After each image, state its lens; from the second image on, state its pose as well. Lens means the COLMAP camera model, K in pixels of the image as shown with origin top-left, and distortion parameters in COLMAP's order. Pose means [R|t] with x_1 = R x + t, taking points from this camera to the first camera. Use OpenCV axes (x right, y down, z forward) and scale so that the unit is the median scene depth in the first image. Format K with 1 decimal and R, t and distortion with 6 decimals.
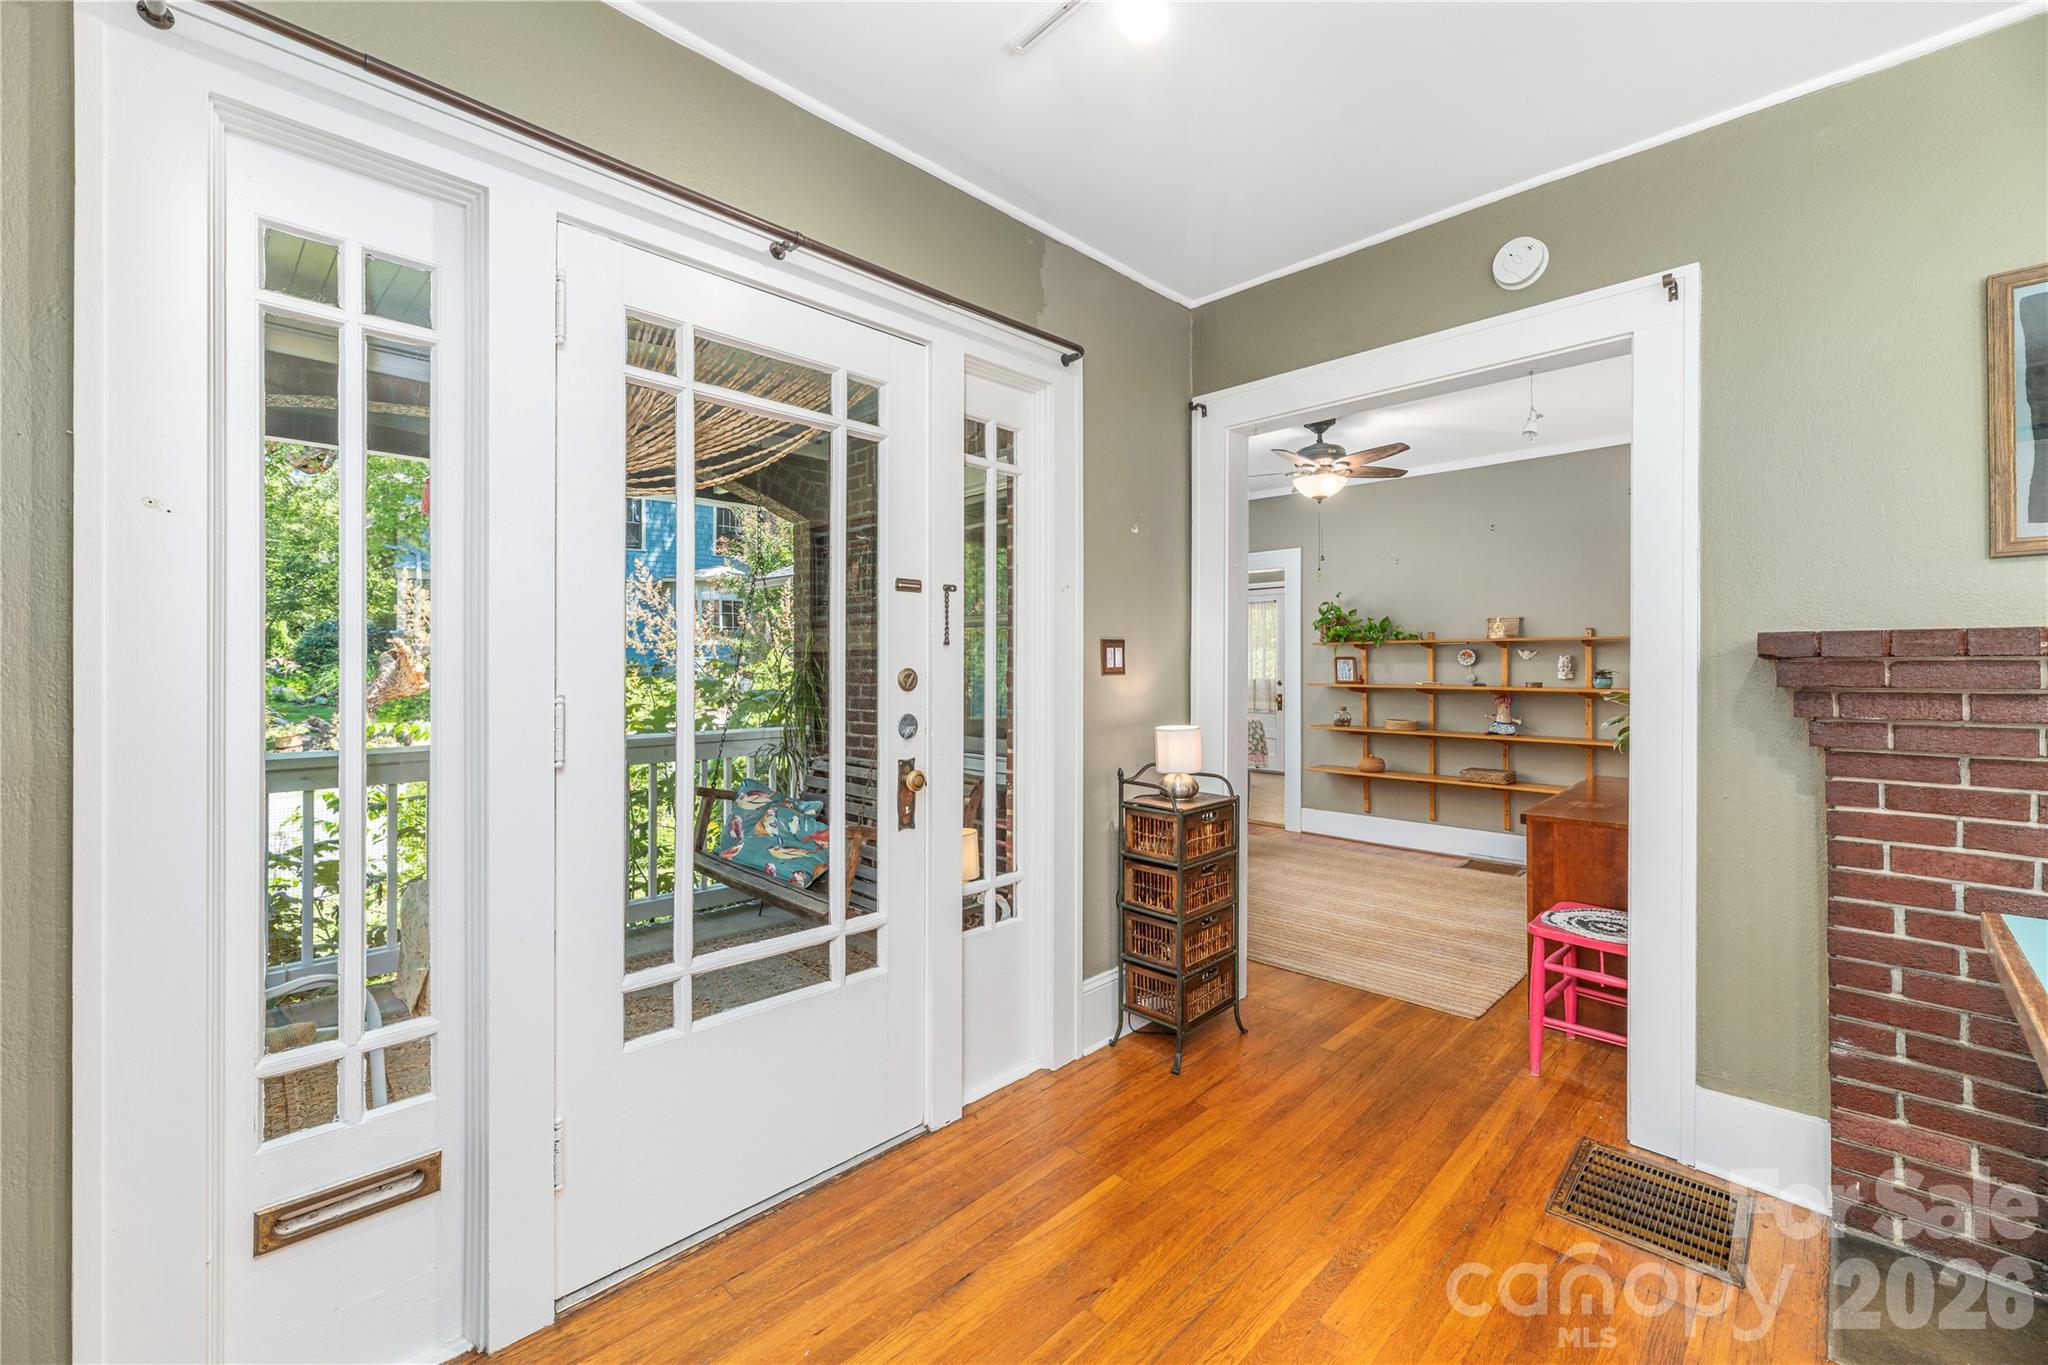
lens RADIAL K [[826.2, 0, 1028.9], [0, 826.2, 668.8], [0, 0, 1]] dist [0.001162, 0.000166]
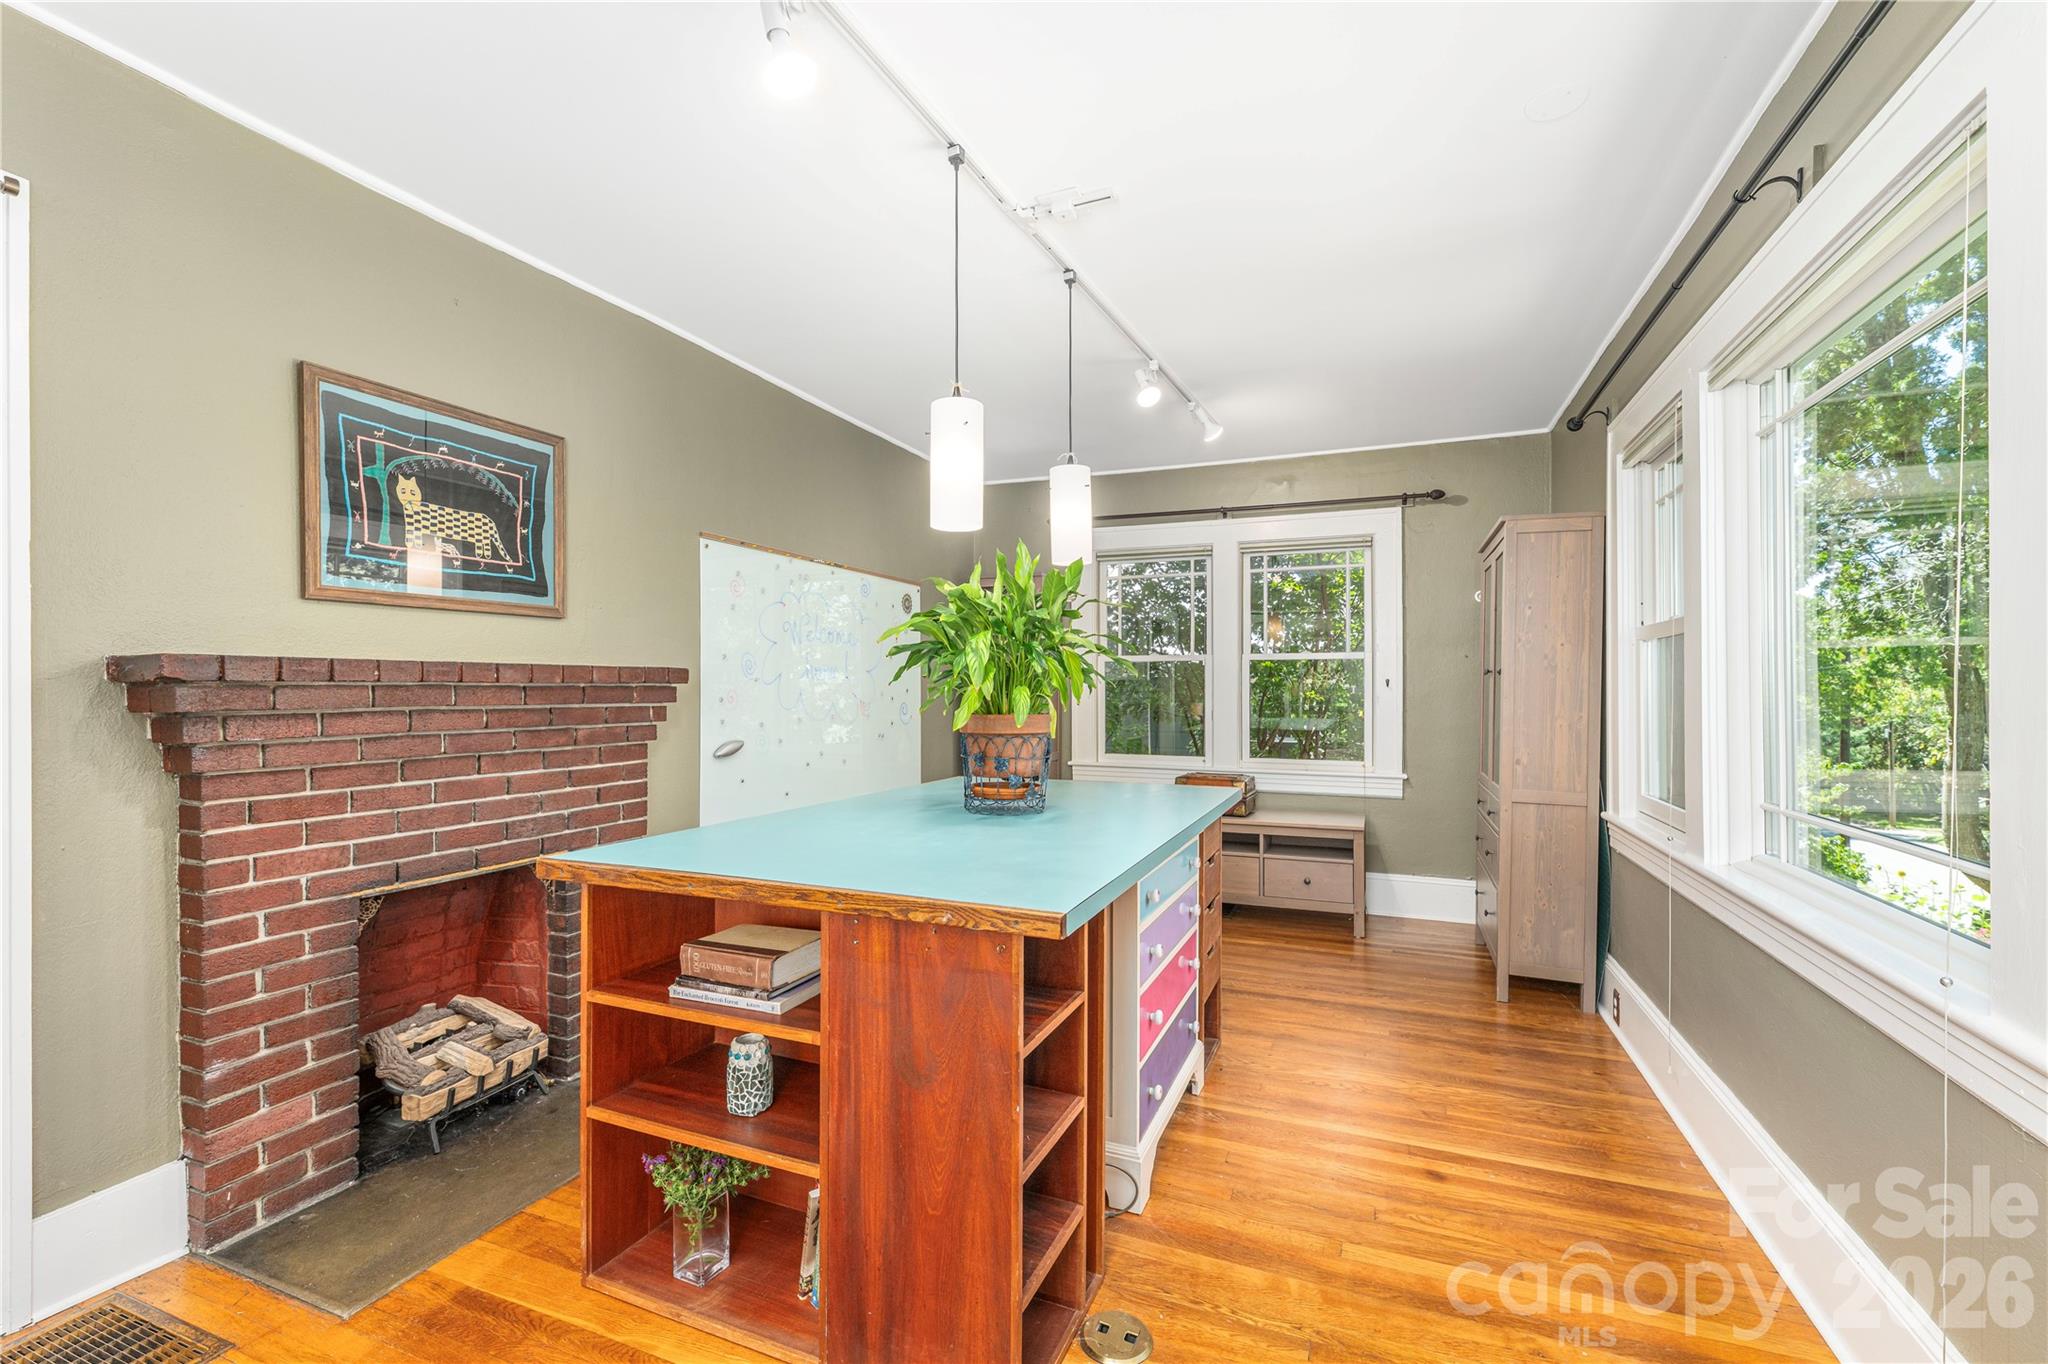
lens RADIAL K [[880.3, 0, 1024.0], [0, 880.3, 682.0], [0, 0, 1]] dist [-0.000565, -0.000205]
pose [[-0.391188, 0.007704, 0.920279, -0.395498], [0.004149, 0.999970, -0.006608, -0.001666], [-0.920302, 0.001233, -0.391208, 0.526002]]
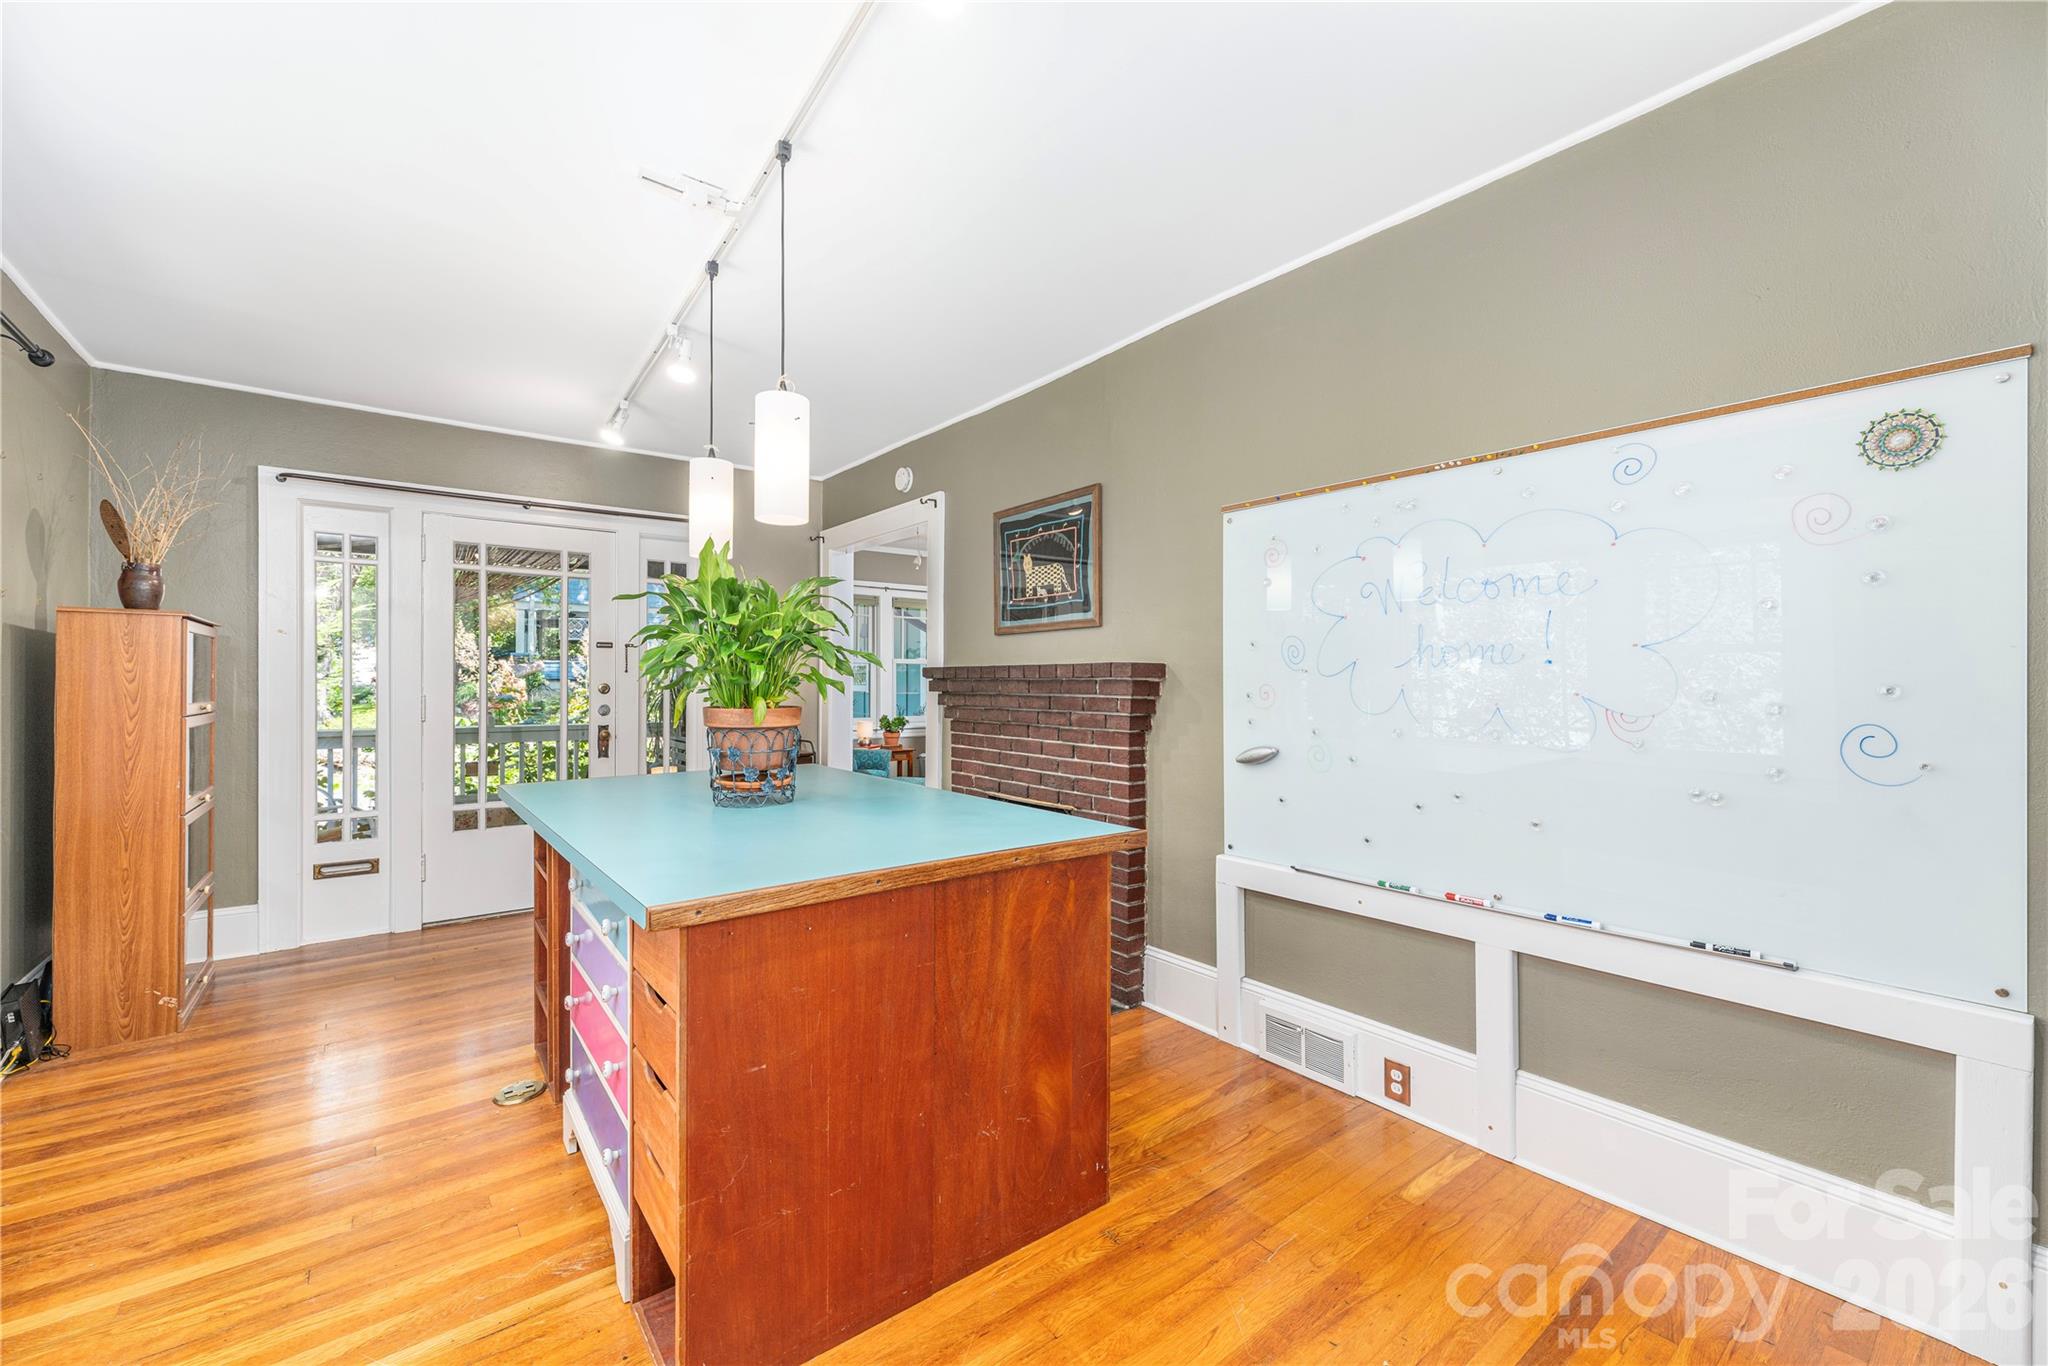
lens RADIAL K [[822.8, 0, 1024.0], [0, 822.8, 683.0], [0, 0, 1]] dist [-0.002951, -0.000318]
pose [[0.993319, 0.000422, -0.115401, 1.463761], [-0.000344, 1.000000, 0.000695, -0.002804], [0.115401, -0.000650, 0.993319, -1.234462]]
